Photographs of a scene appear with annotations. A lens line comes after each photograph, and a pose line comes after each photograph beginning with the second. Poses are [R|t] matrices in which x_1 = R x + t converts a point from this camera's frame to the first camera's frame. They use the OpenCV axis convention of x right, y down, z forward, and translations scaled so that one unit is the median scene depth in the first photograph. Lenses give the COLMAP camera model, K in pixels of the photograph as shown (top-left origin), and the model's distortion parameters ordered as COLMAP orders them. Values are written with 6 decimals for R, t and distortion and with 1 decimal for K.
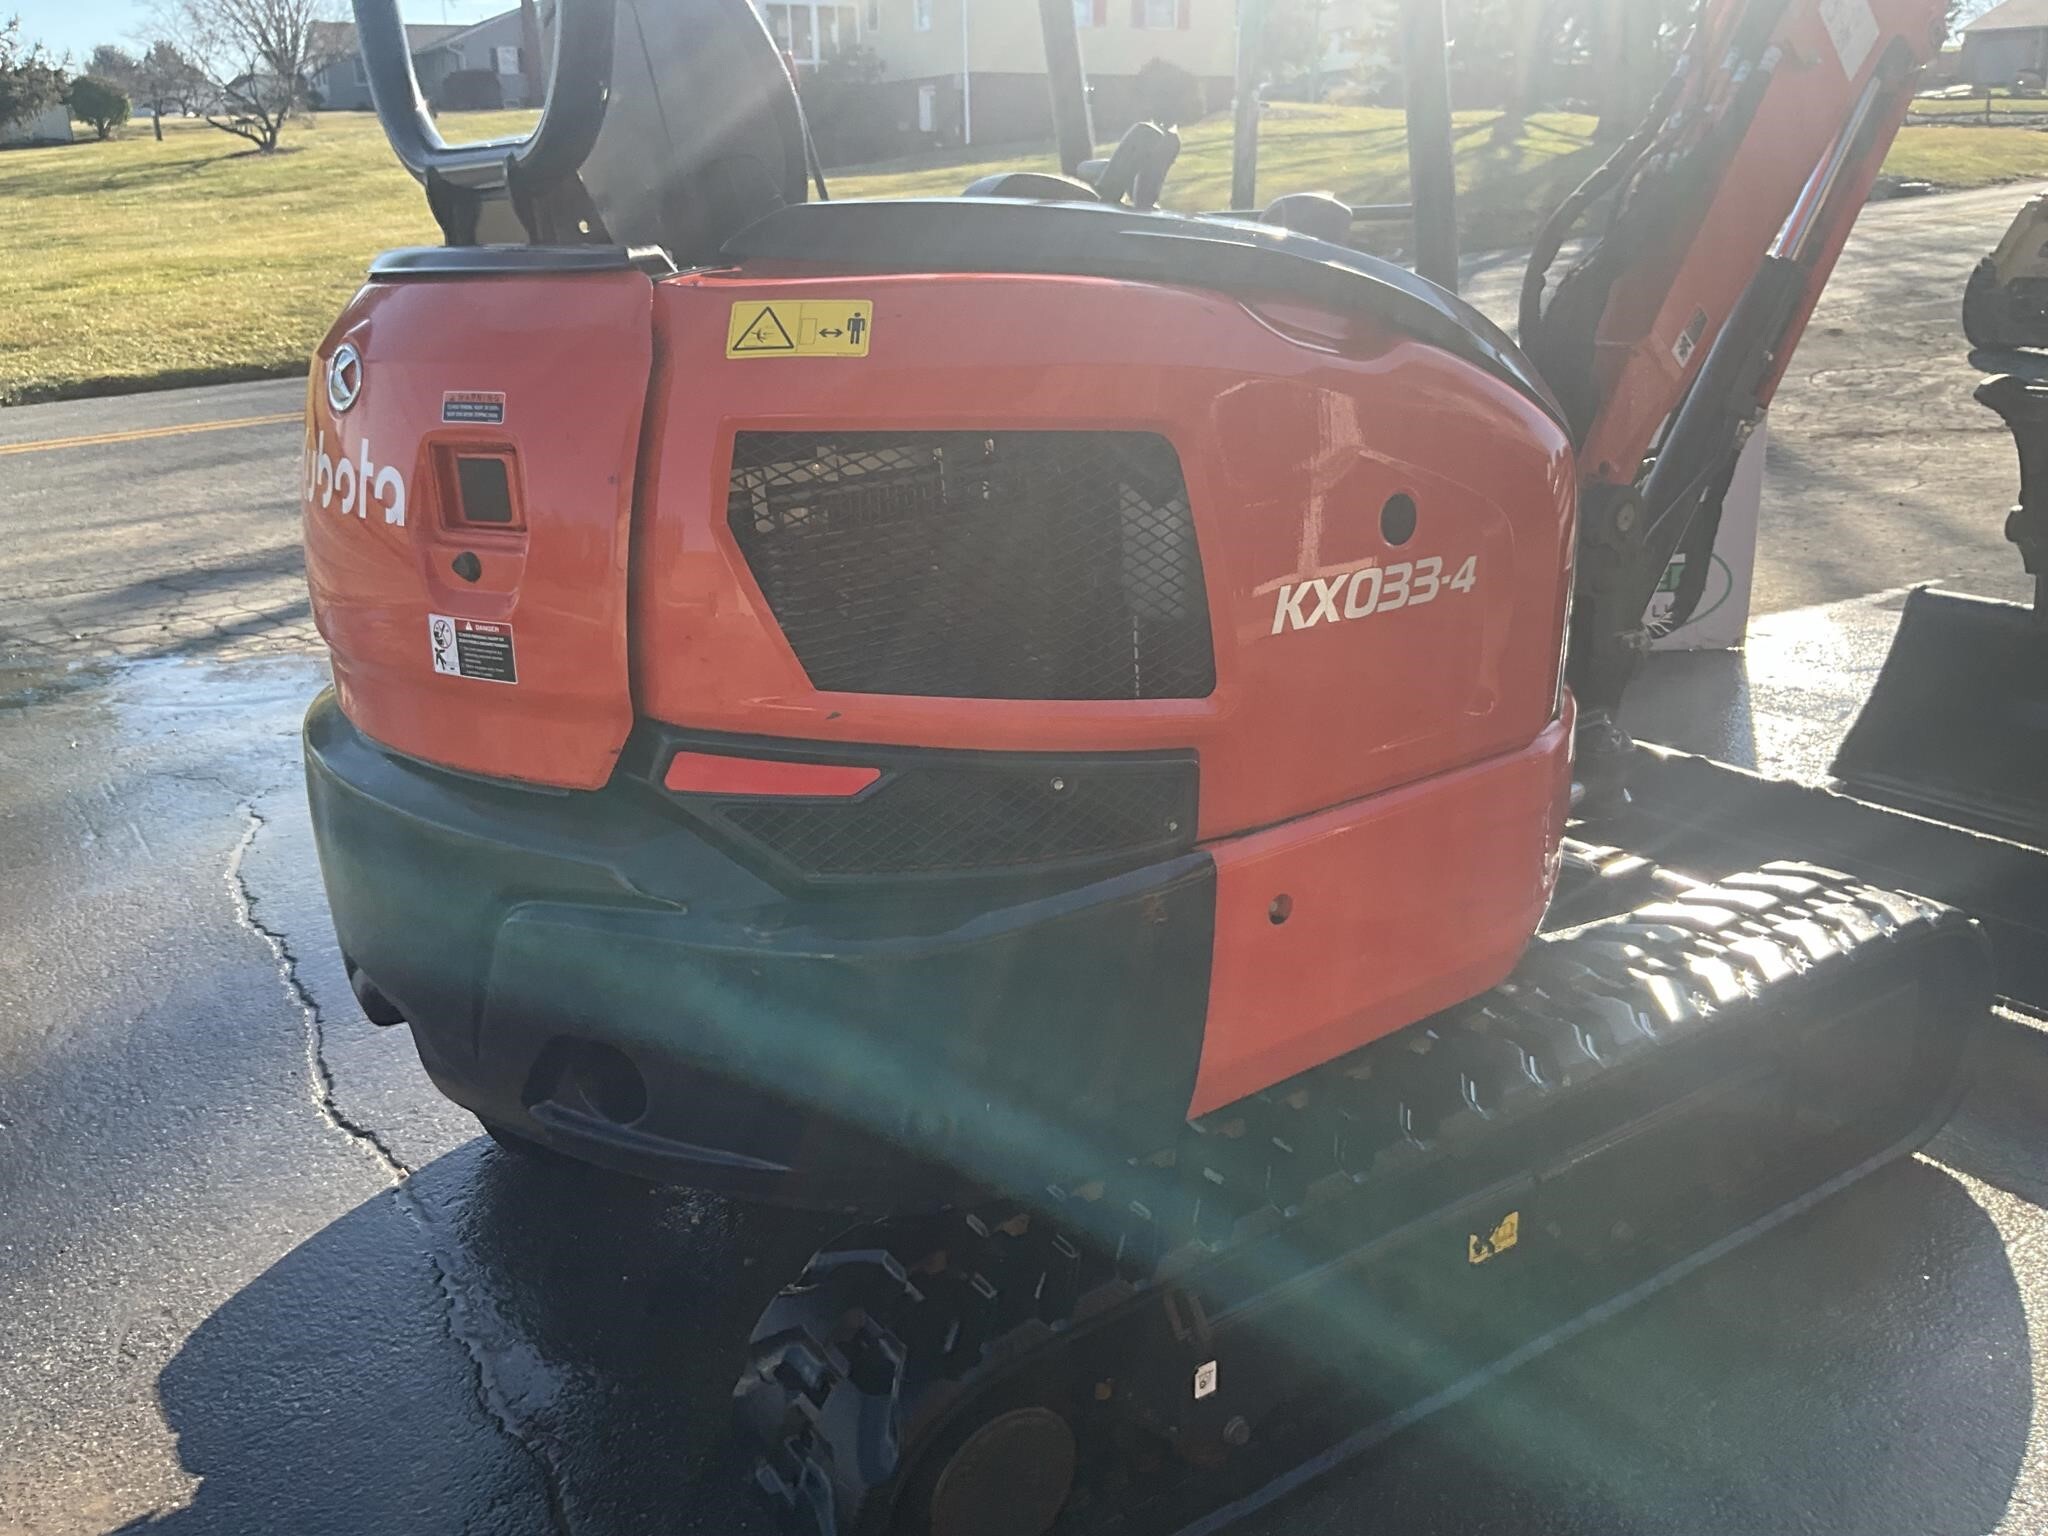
lens RADIAL K [[1709.7, 0, 1017.3], [0, 1709.7, 766.1], [0, 0, 1]] dist [0.041403, -0.092024]
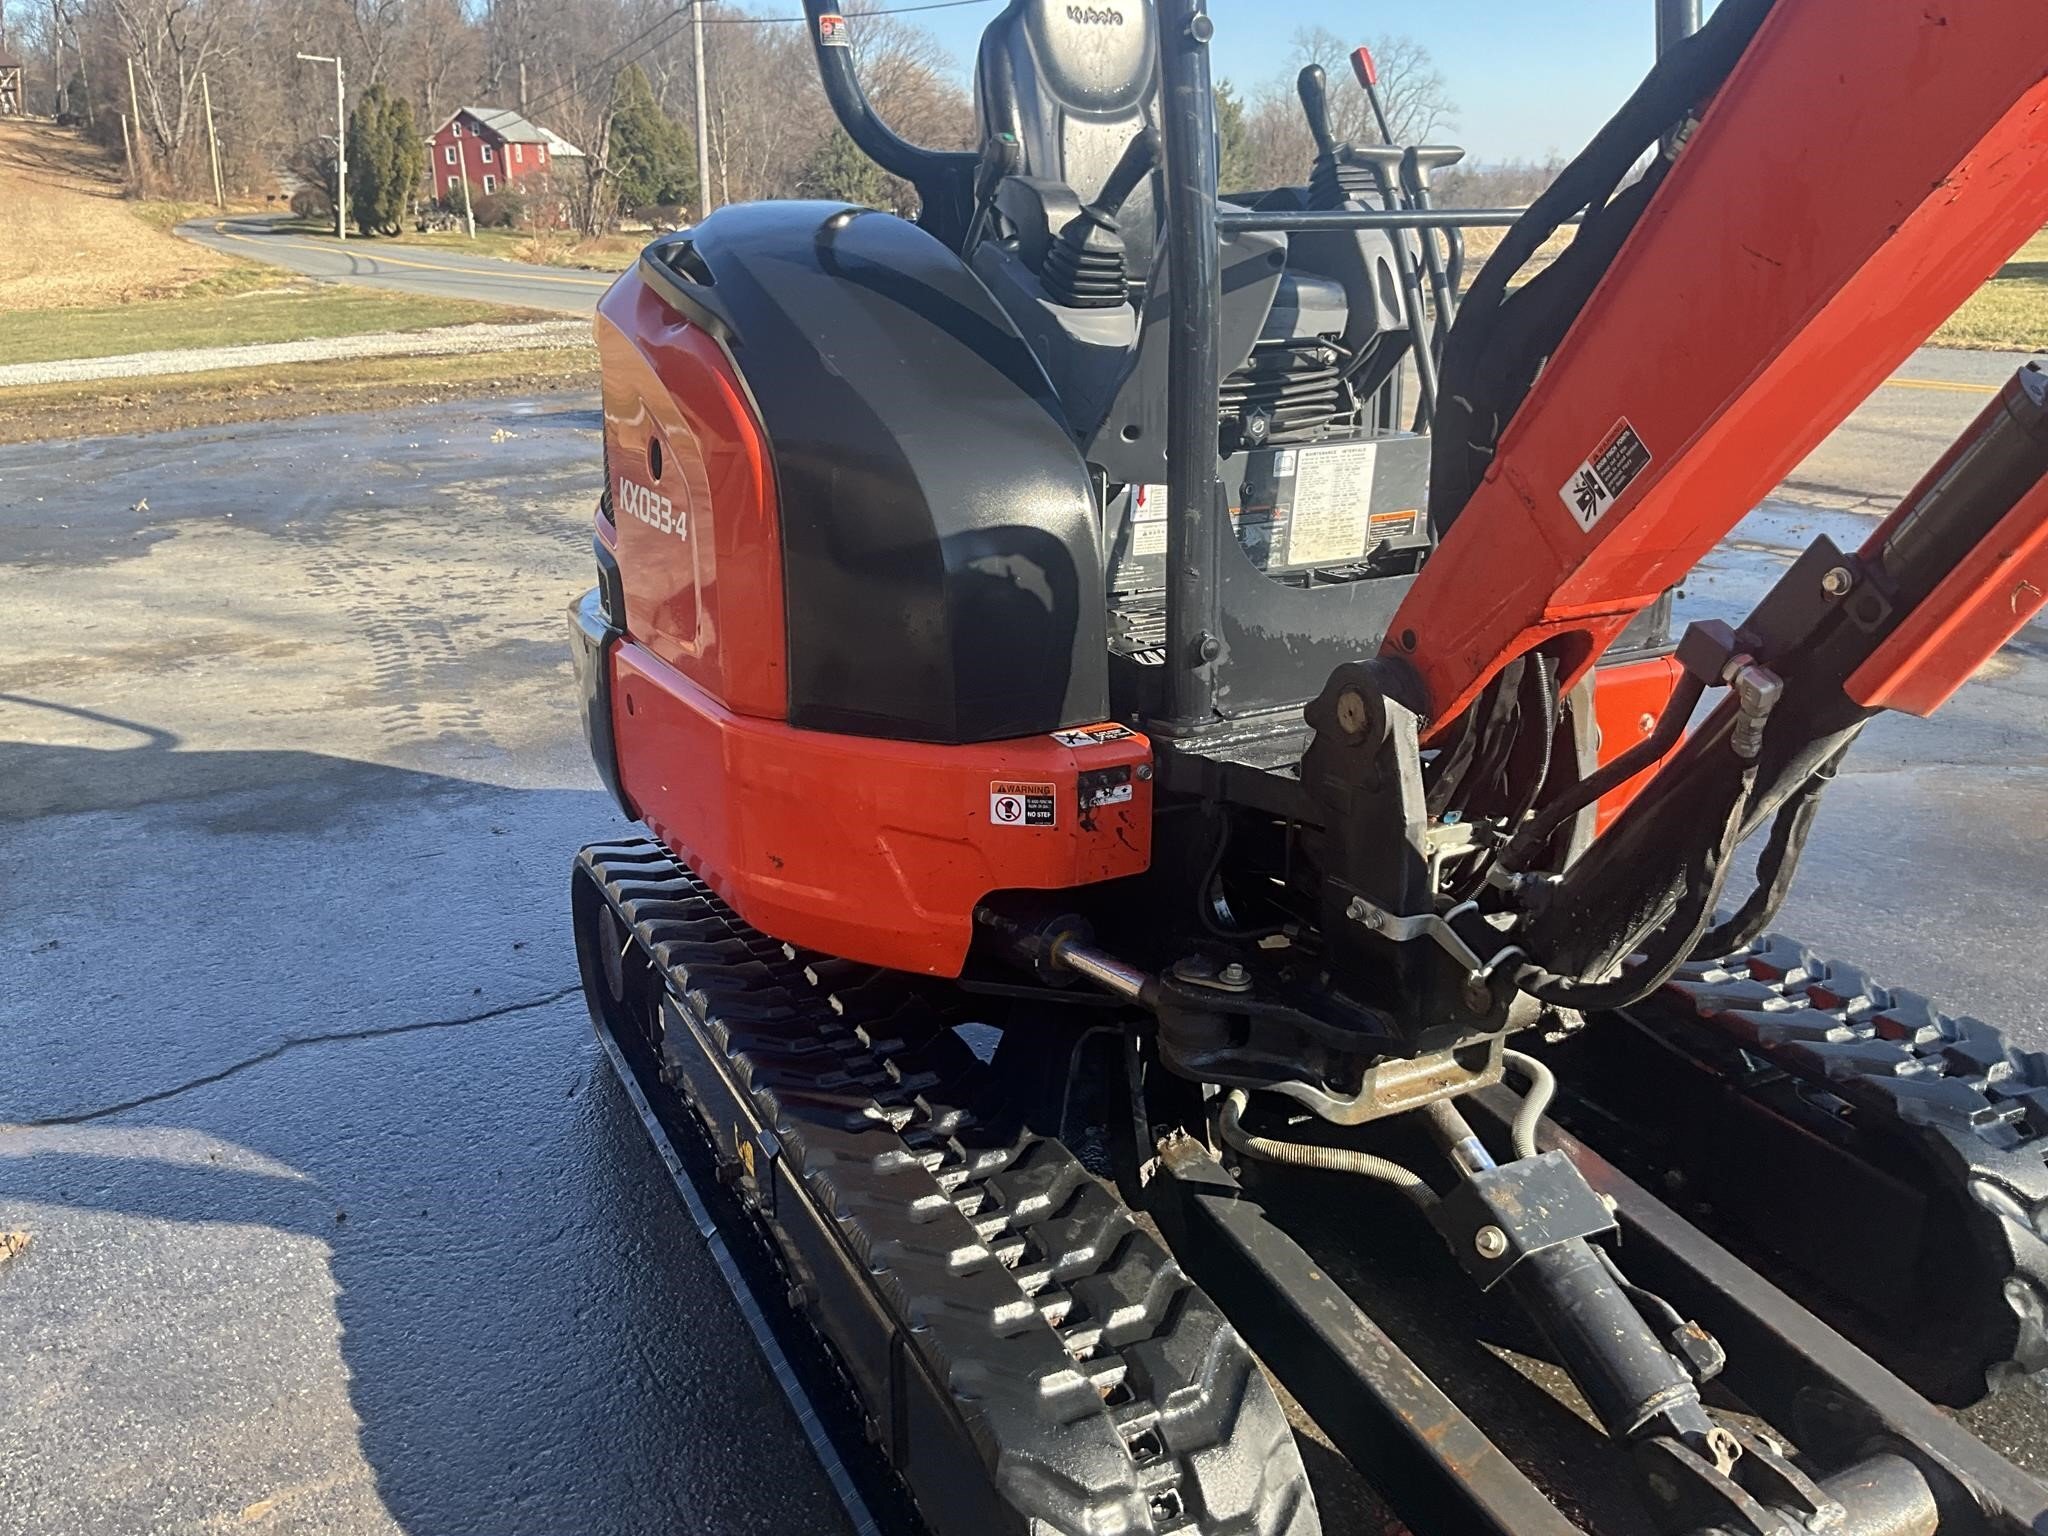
lens RADIAL K [[1701.7, 0, 1031.7], [0, 1701.7, 756.7], [0, 0, 1]] dist [0.061684, -0.075968]
pose [[-0.118628, 0.332933, -0.935459, 0.979134], [-0.291093, 0.889056, 0.353333, -0.325548], [0.949311, 0.314221, -0.008552, 0.913253]]
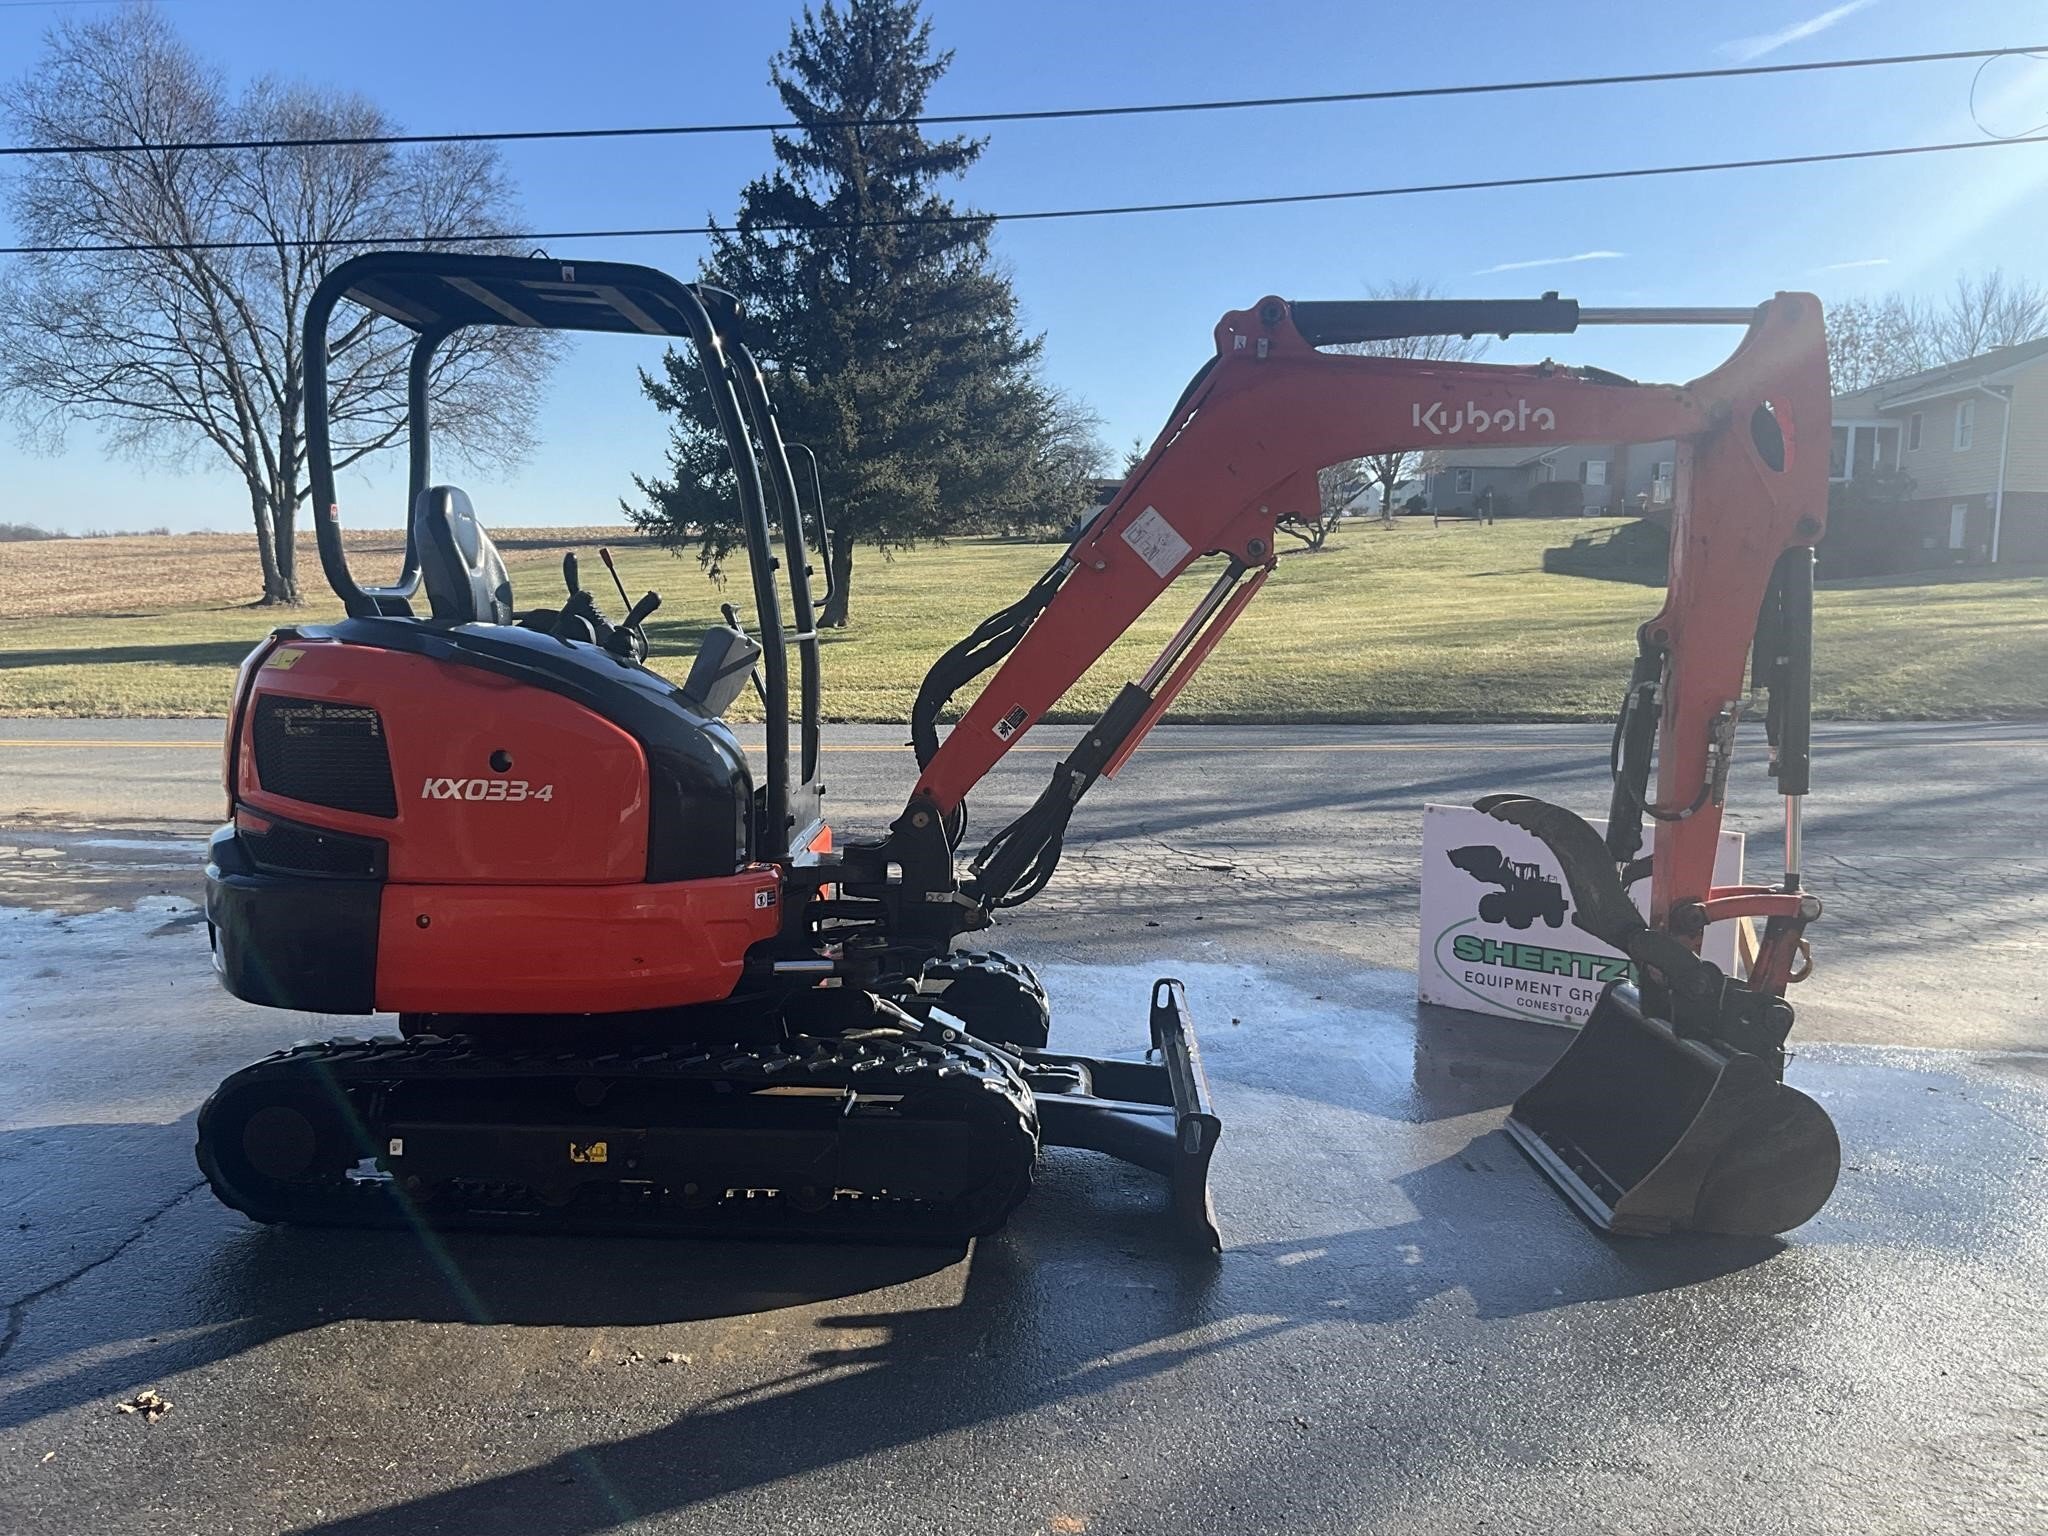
lens RADIAL K [[1687.9, 0, 1012.9], [0, 1687.9, 777.3], [0, 0, 1]] dist [0.102719, -0.201152]
pose [[0.813224, 0.106813, -0.572064, 1.393457], [-0.224249, 0.964615, -0.138675, 0.025289], [0.537009, 0.241059, 0.808401, -0.306972]]
